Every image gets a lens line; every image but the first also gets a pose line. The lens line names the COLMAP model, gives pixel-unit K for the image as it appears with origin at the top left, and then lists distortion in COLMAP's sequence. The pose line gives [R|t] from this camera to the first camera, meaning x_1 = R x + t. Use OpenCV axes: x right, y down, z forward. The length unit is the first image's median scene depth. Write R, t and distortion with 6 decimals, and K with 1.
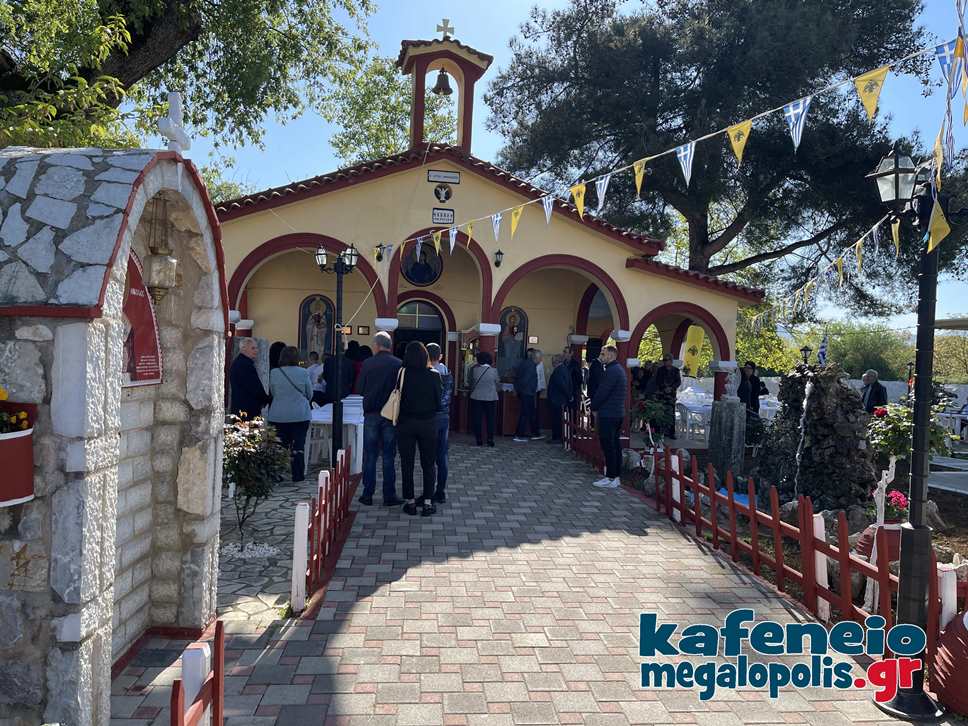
lens RADIAL K [[722.6, 0, 486.1], [0, 722.6, 364.2], [0, 0, 1]] dist [0.076122, -0.100049]
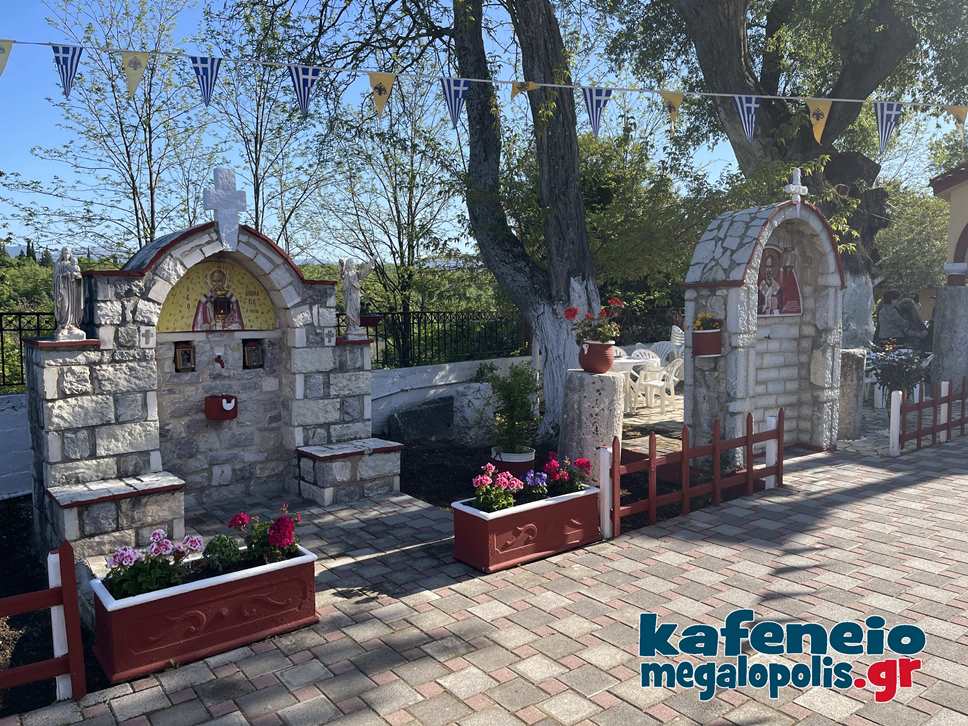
lens RADIAL K [[722.6, 0, 486.1], [0, 722.6, 364.2], [0, 0, 1]] dist [0.076122, -0.100049]
pose [[0.515449, 0.031983, -0.856323, 0.241473], [0.016721, 0.998738, 0.047367, 0.015438], [0.856757, -0.038733, 0.514263, -0.217049]]
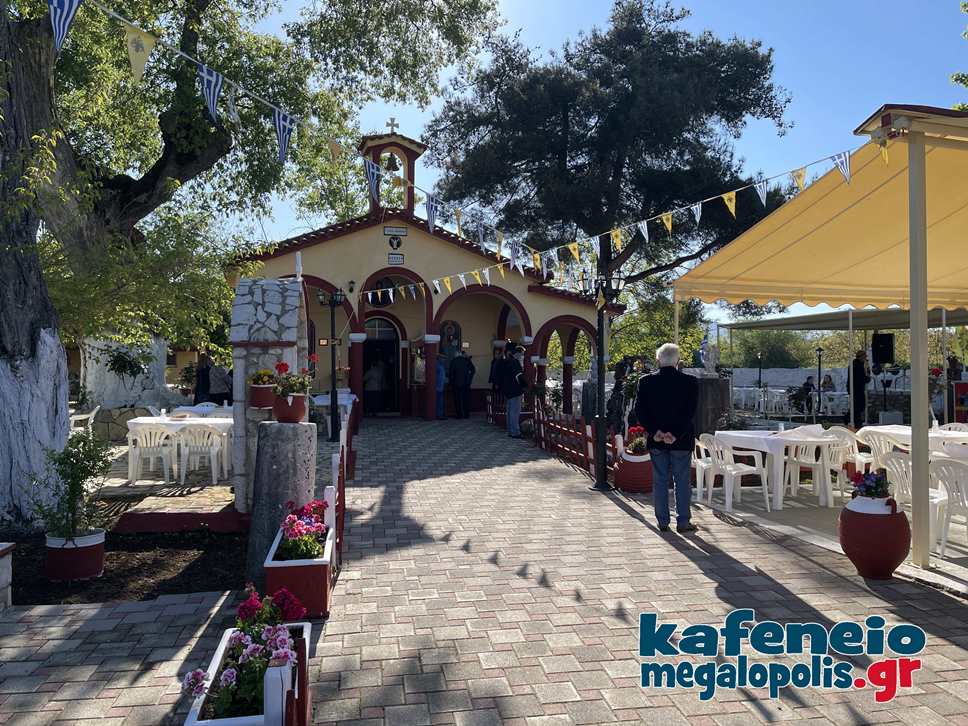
lens RADIAL K [[725.9, 0, 484.0], [0, 725.9, 363.0], [0, 0, 1]] dist [0.074127, -0.131456]
pose [[0.996799, -0.034264, 0.072234, 0.002108], [0.034779, 0.999378, -0.005885, 0.010500], [-0.071987, 0.008378, 0.997370, -0.413004]]
